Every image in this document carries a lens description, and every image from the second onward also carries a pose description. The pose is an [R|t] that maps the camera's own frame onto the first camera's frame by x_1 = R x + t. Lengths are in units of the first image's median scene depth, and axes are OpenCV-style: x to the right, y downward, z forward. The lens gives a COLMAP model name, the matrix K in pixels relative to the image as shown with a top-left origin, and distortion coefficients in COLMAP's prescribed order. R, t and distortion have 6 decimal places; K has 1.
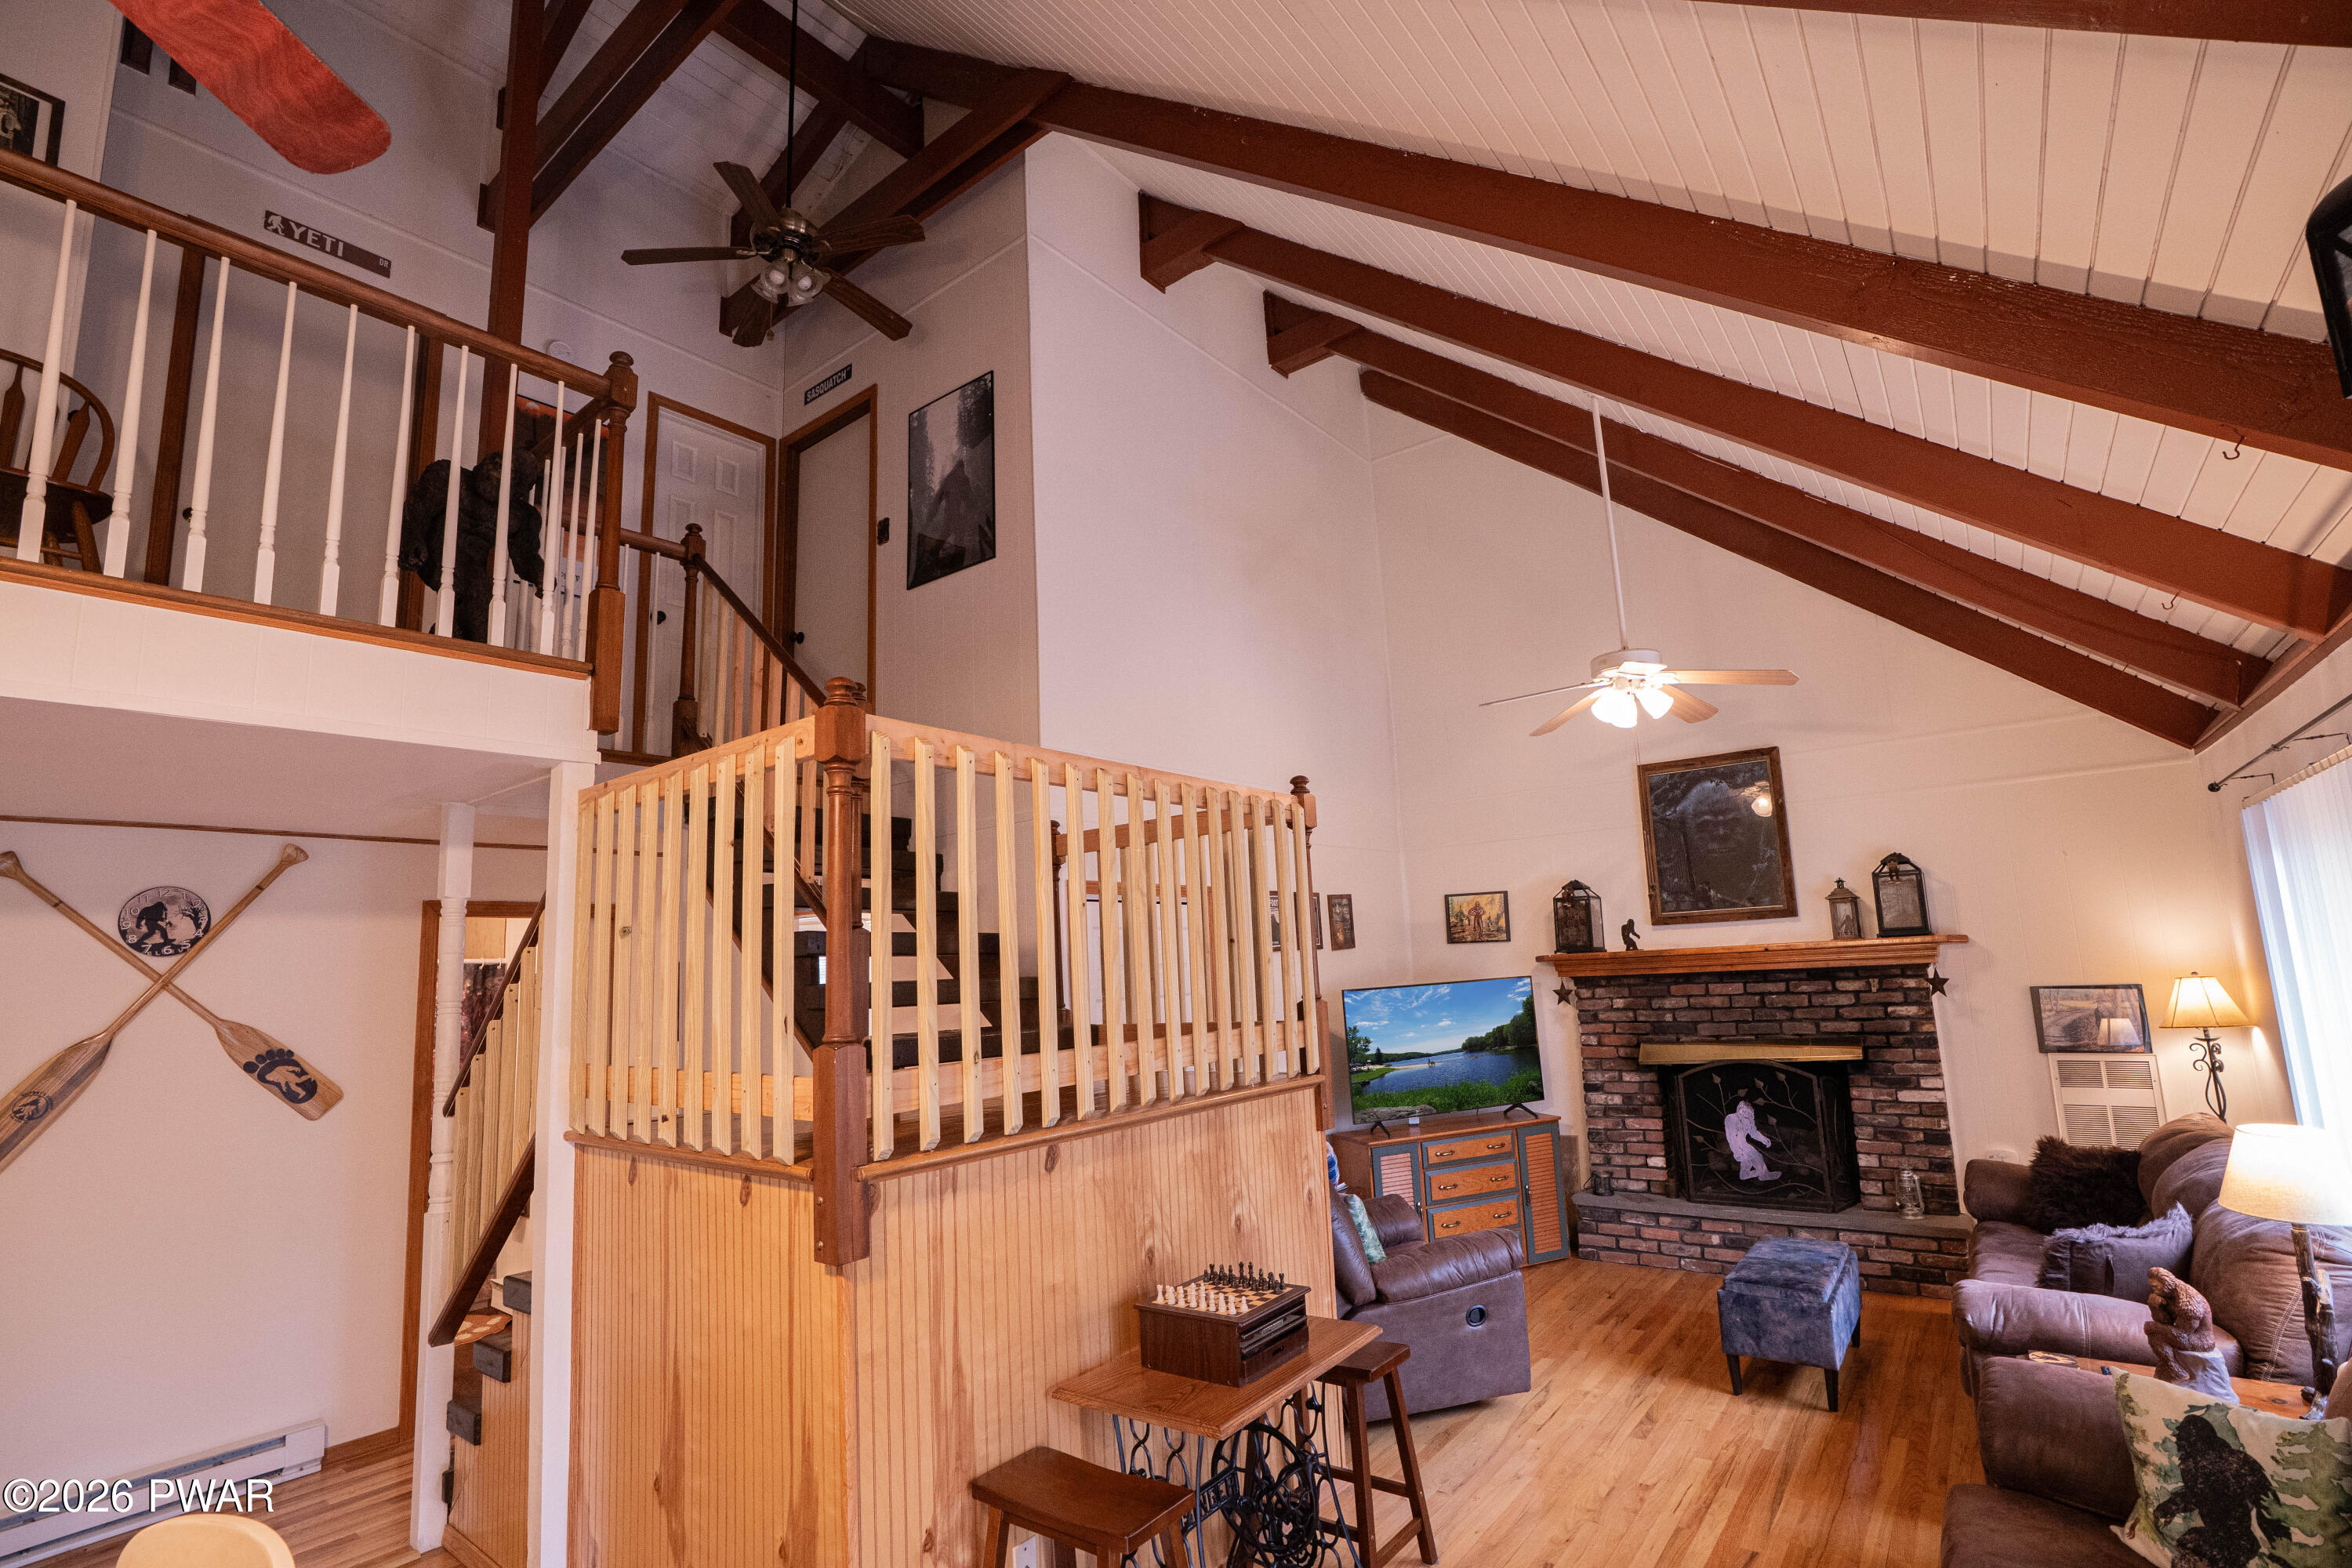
lens RADIAL K [[1084.8, 0, 1176.8], [0, 1084.8, 798.0], [0, 0, 1]] dist [-0.078744, 0.033629]
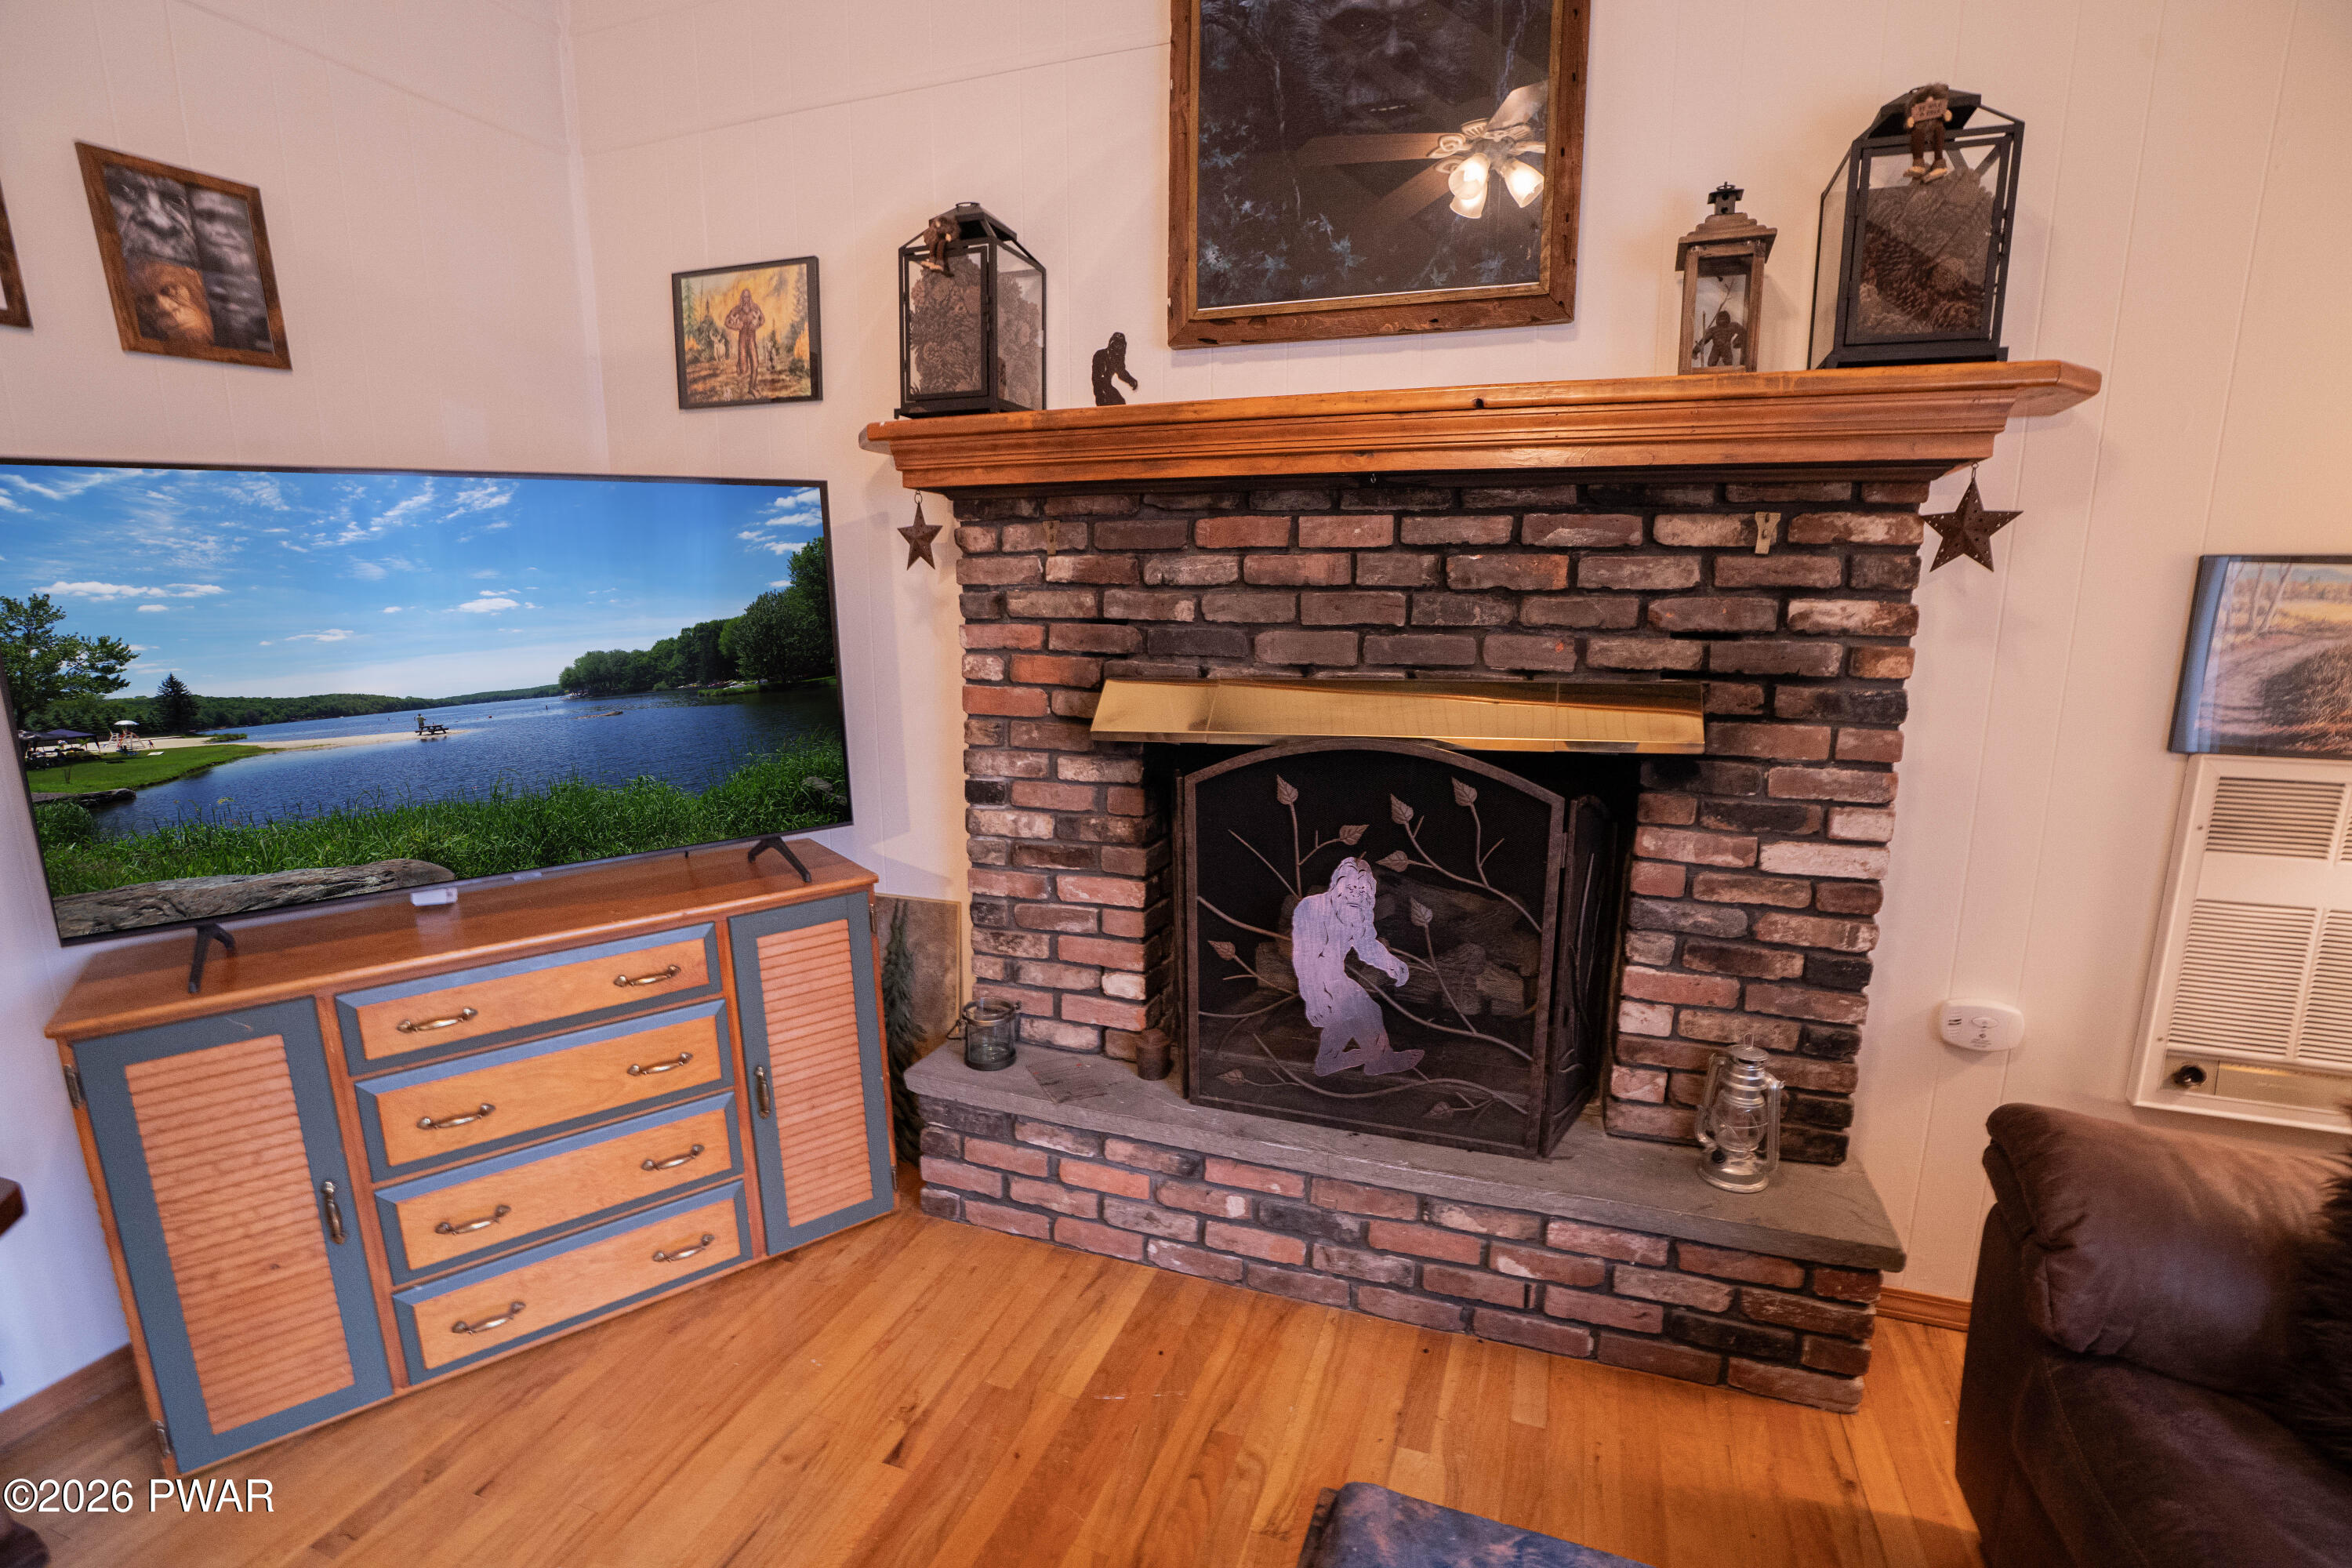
lens RADIAL K [[1084.8, 0, 1176.8], [0, 1084.8, 798.0], [0, 0, 1]] dist [-0.078744, 0.033629]
pose [[0.952292, -0.016954, 0.304716, 0.362137], [-0.086543, 0.942468, 0.322899, 0.154532], [-0.292659, -0.333865, 0.896038, 0.684252]]
